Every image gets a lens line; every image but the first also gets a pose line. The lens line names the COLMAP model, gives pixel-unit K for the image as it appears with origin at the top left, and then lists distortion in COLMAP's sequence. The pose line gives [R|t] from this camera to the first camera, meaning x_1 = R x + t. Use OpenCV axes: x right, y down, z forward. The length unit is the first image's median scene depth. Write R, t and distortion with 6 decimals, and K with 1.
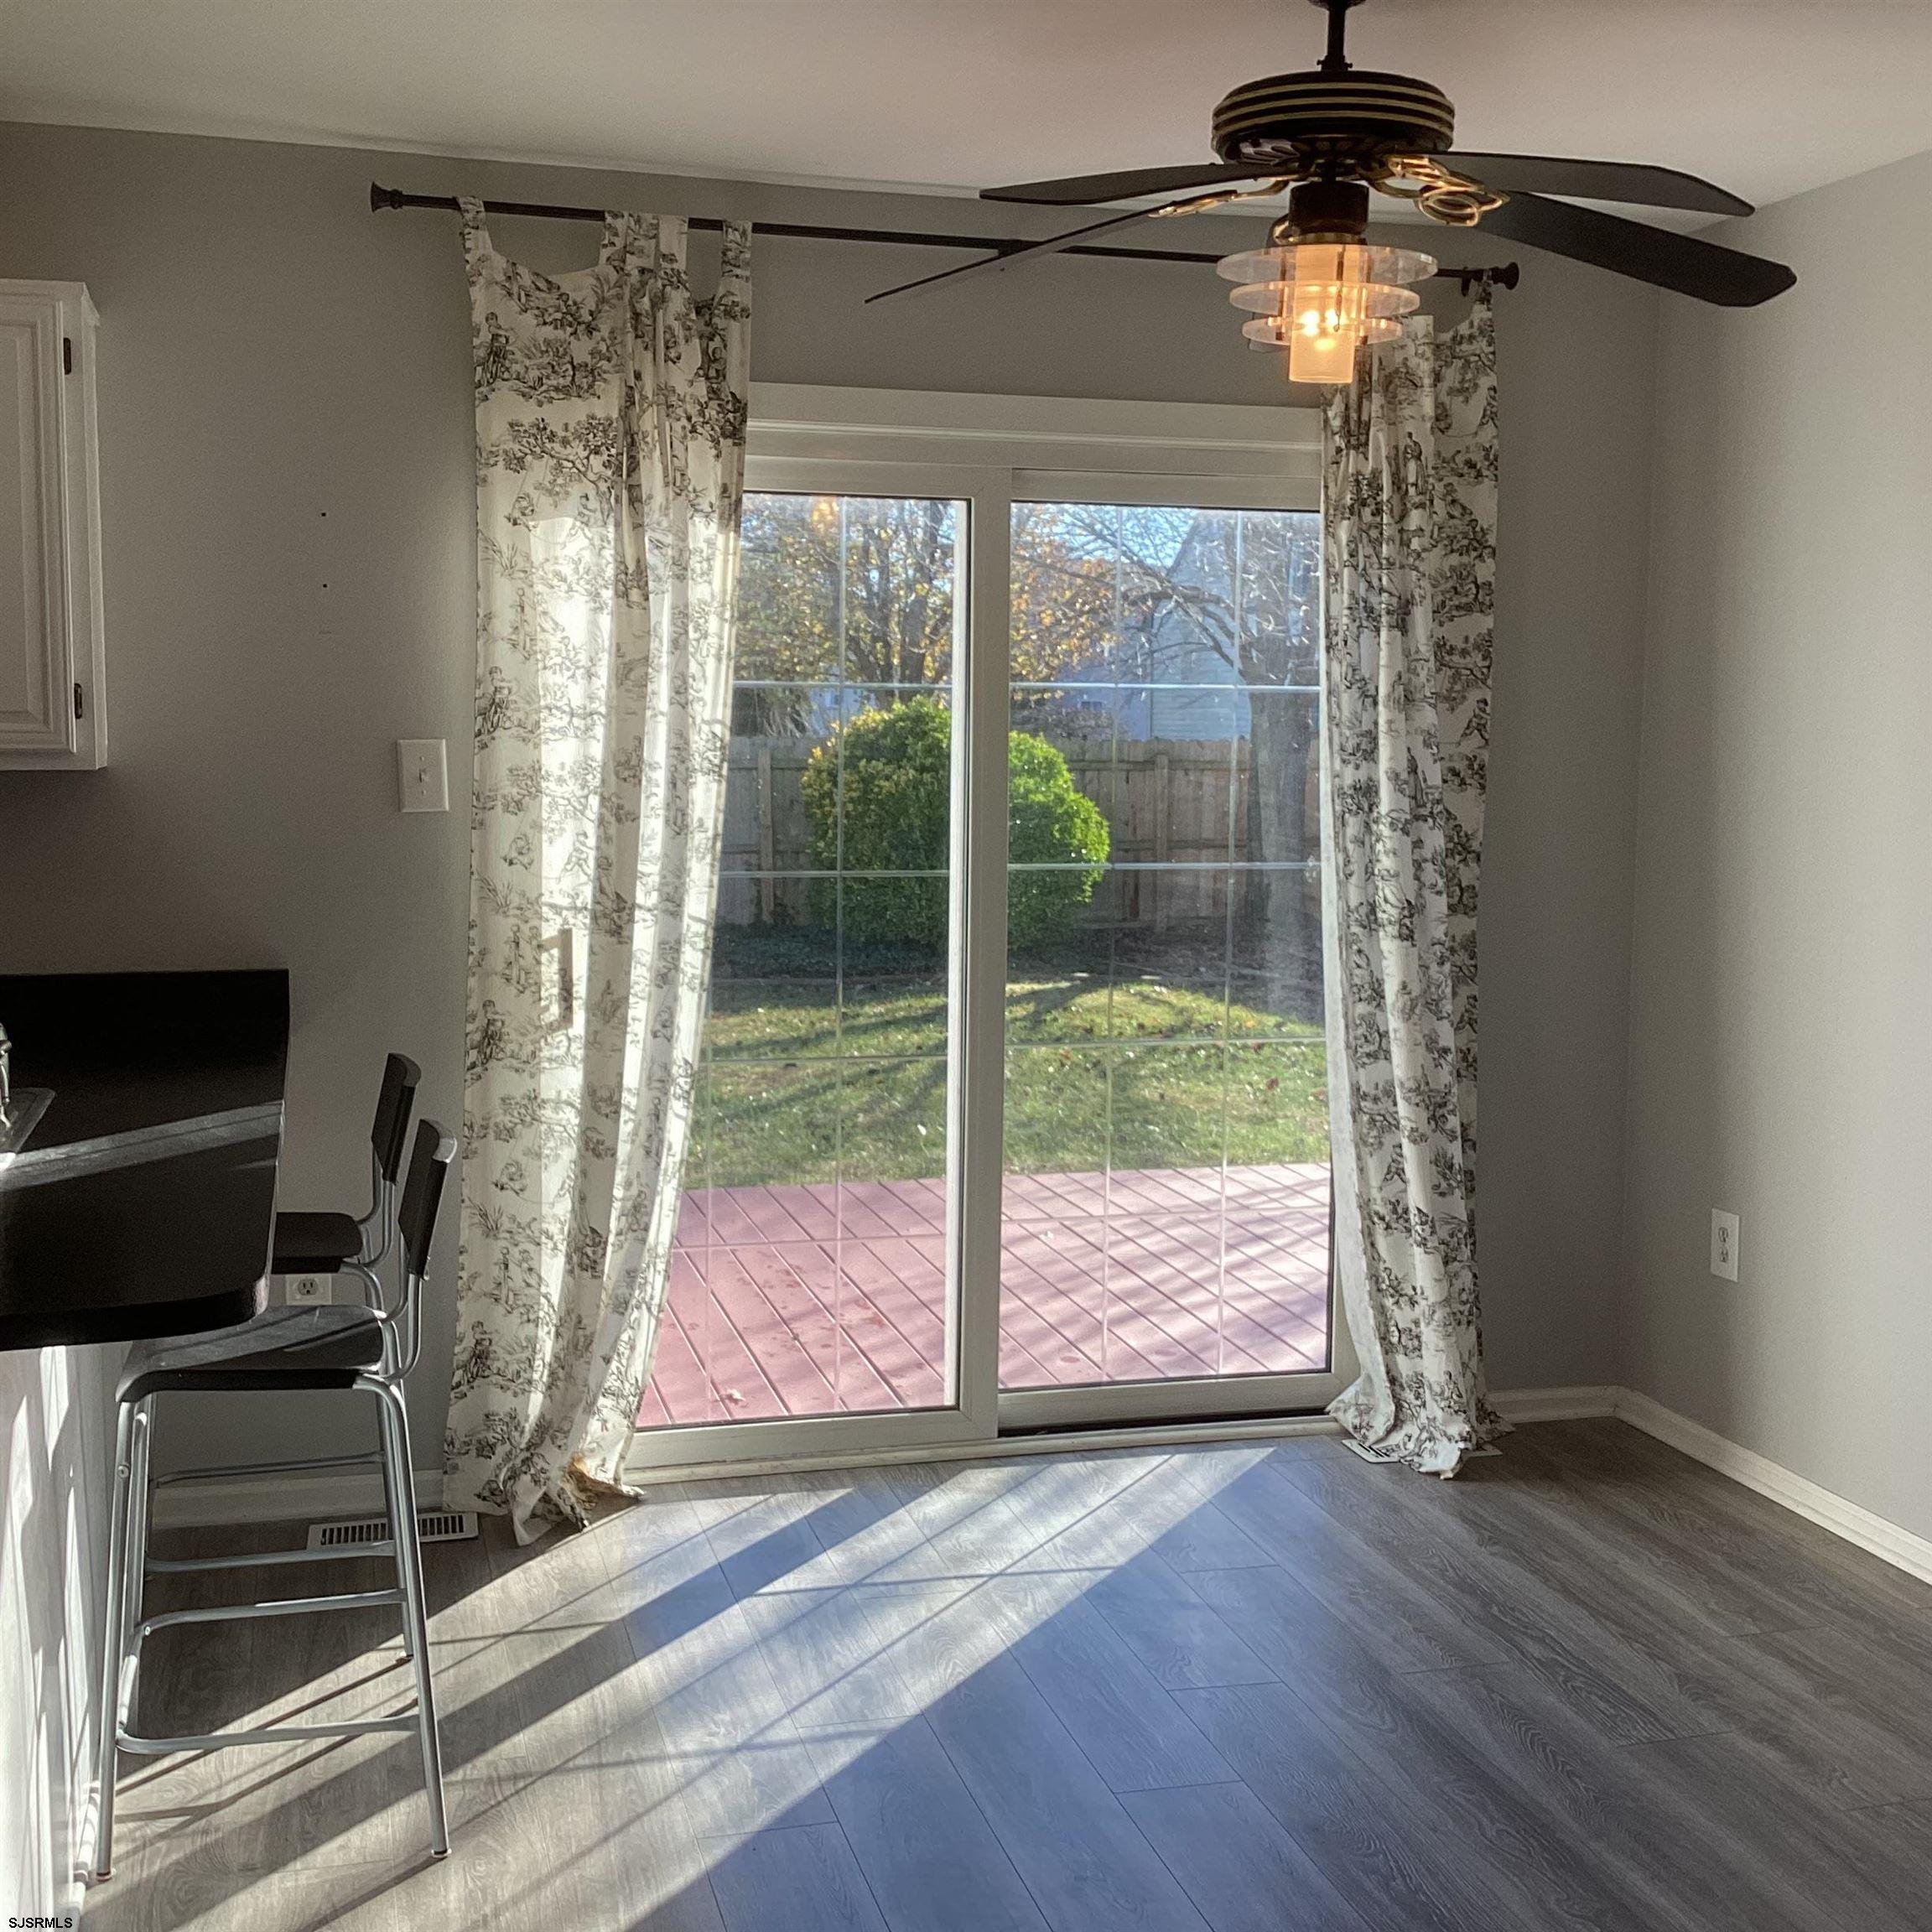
lens RADIAL K [[2756.8, 0, 958.9], [0, 2756.8, 980.0], [0, 0, 1]] dist [0.128197, 0.000000]
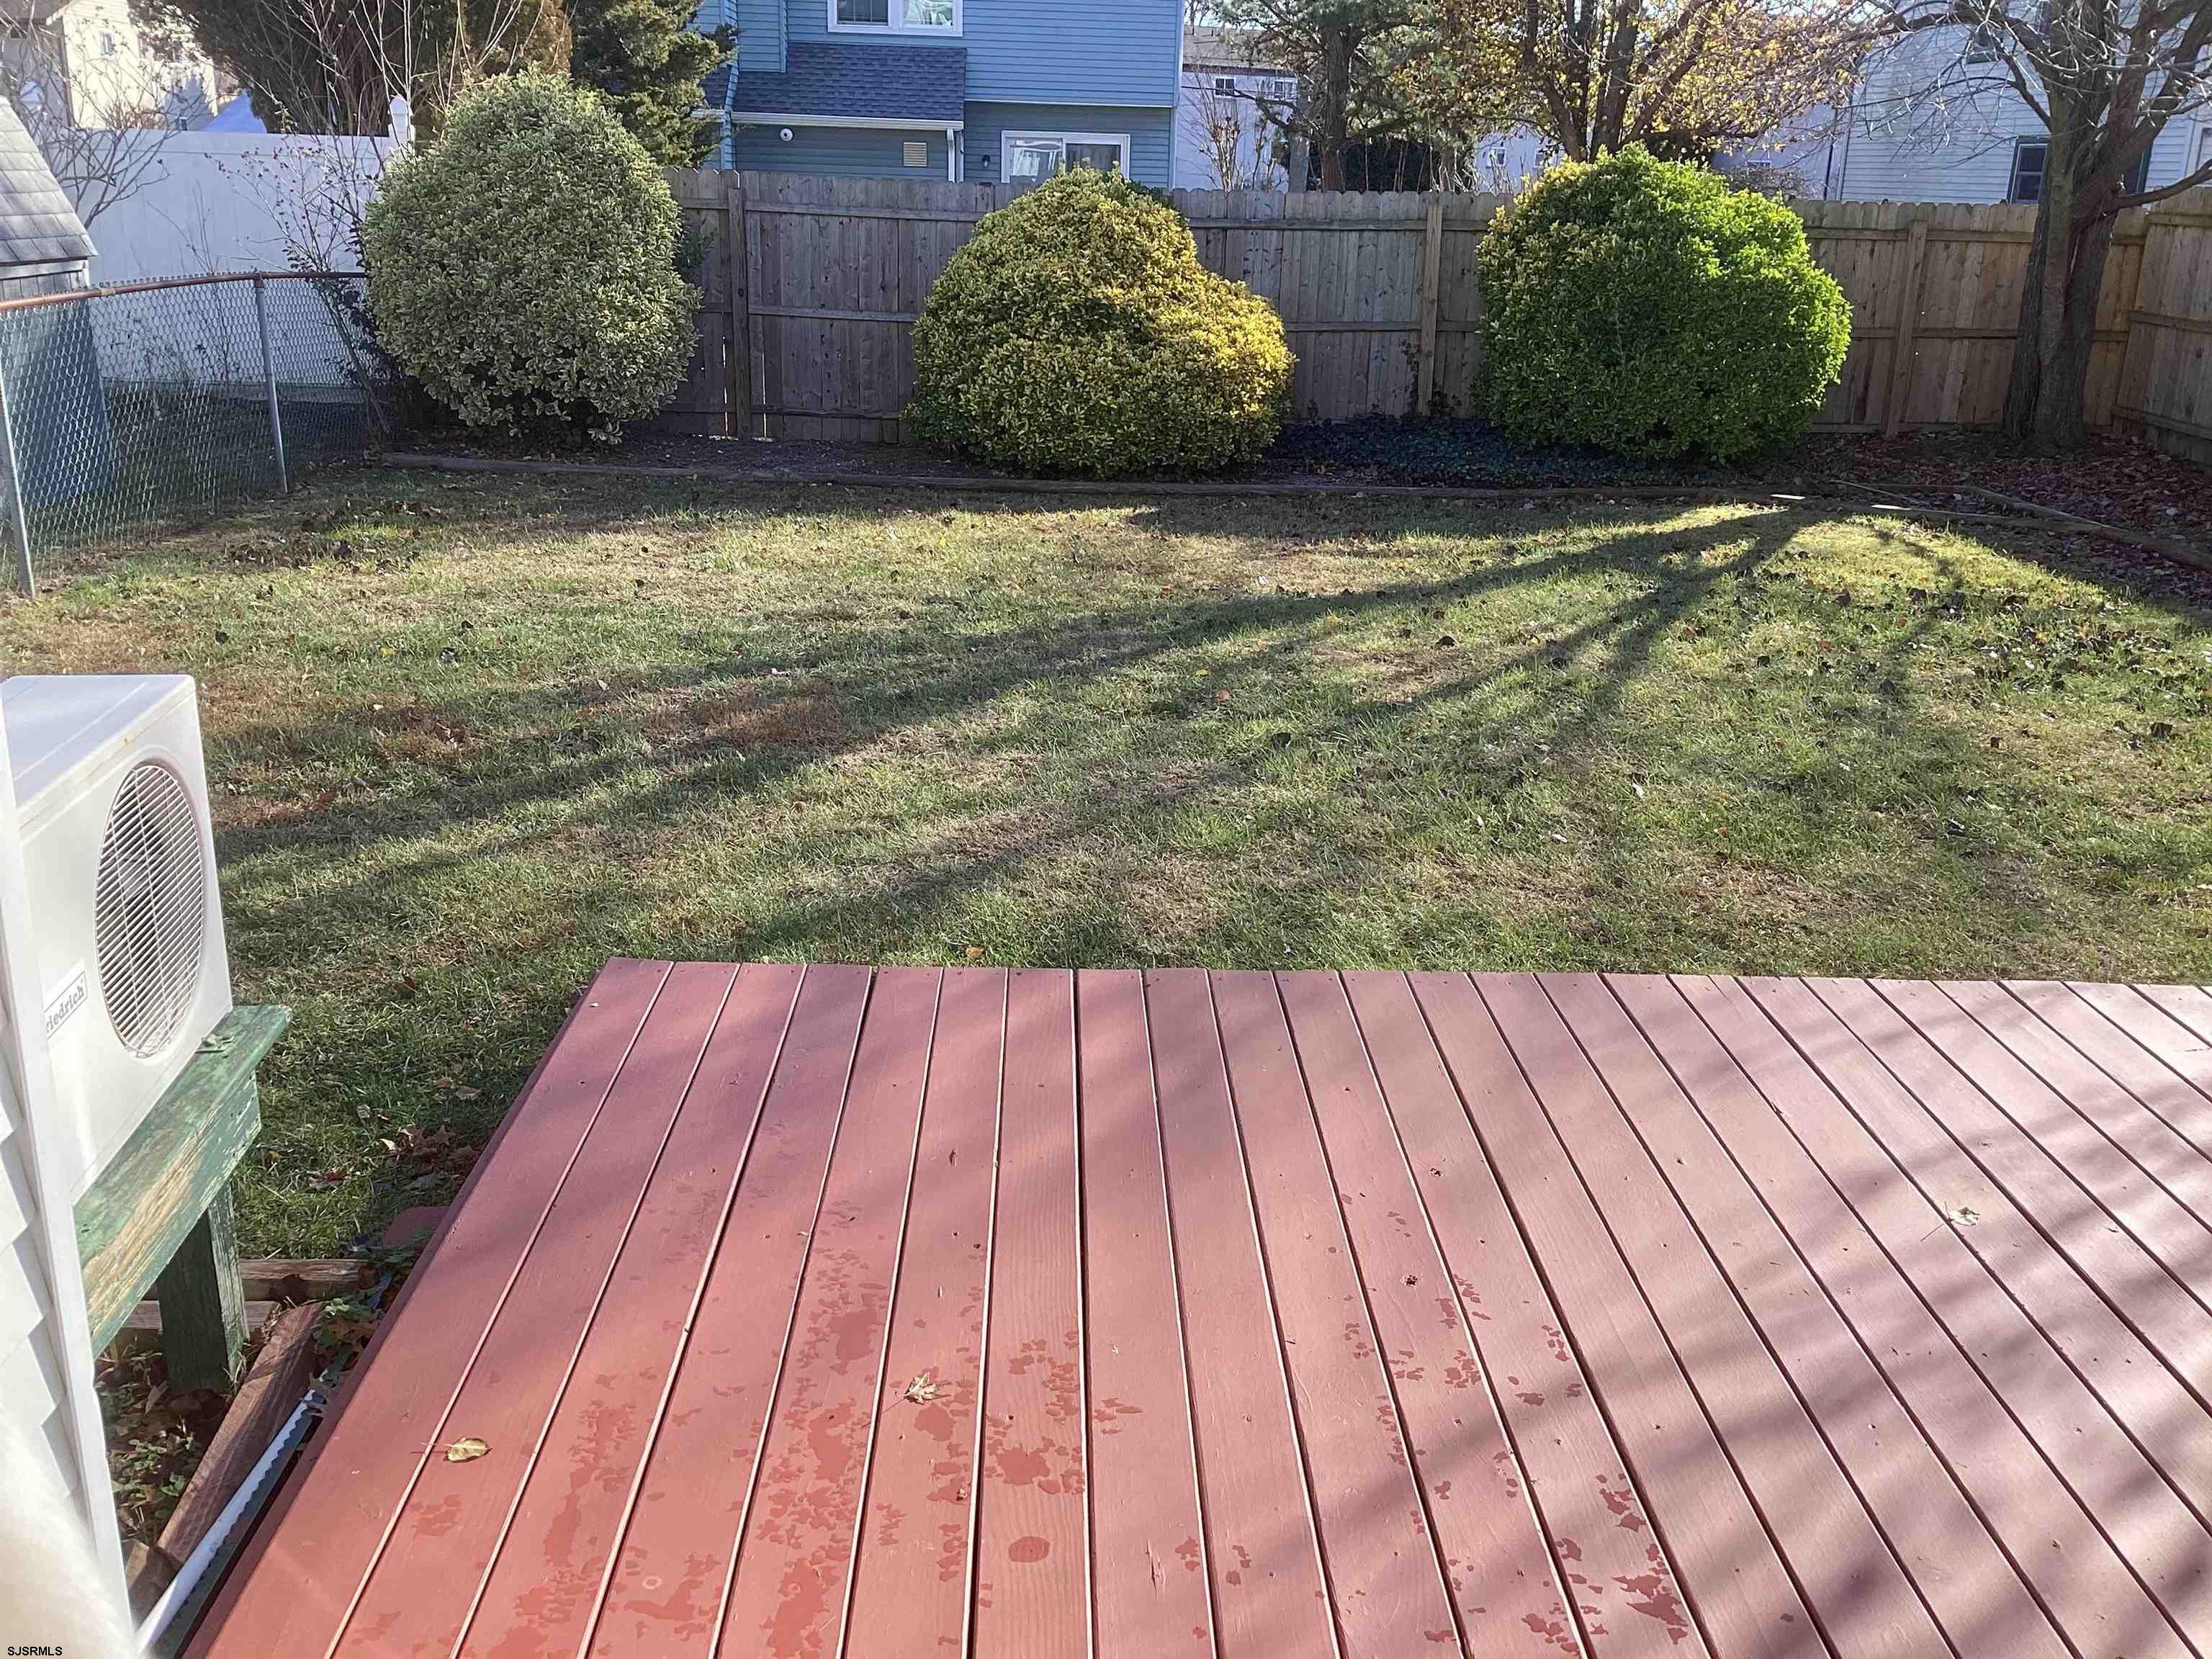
lens RADIAL K [[1966.9, 0, 1086.0], [0, 1966.9, 823.6], [0, 0, 1]] dist [0.089420, -0.150762]
pose [[0.972831, 0.088928, -0.213758, -0.025776], [-0.040718, 0.974616, 0.220150, -0.026029], [0.227909, -0.205465, 0.951757, 0.324902]]
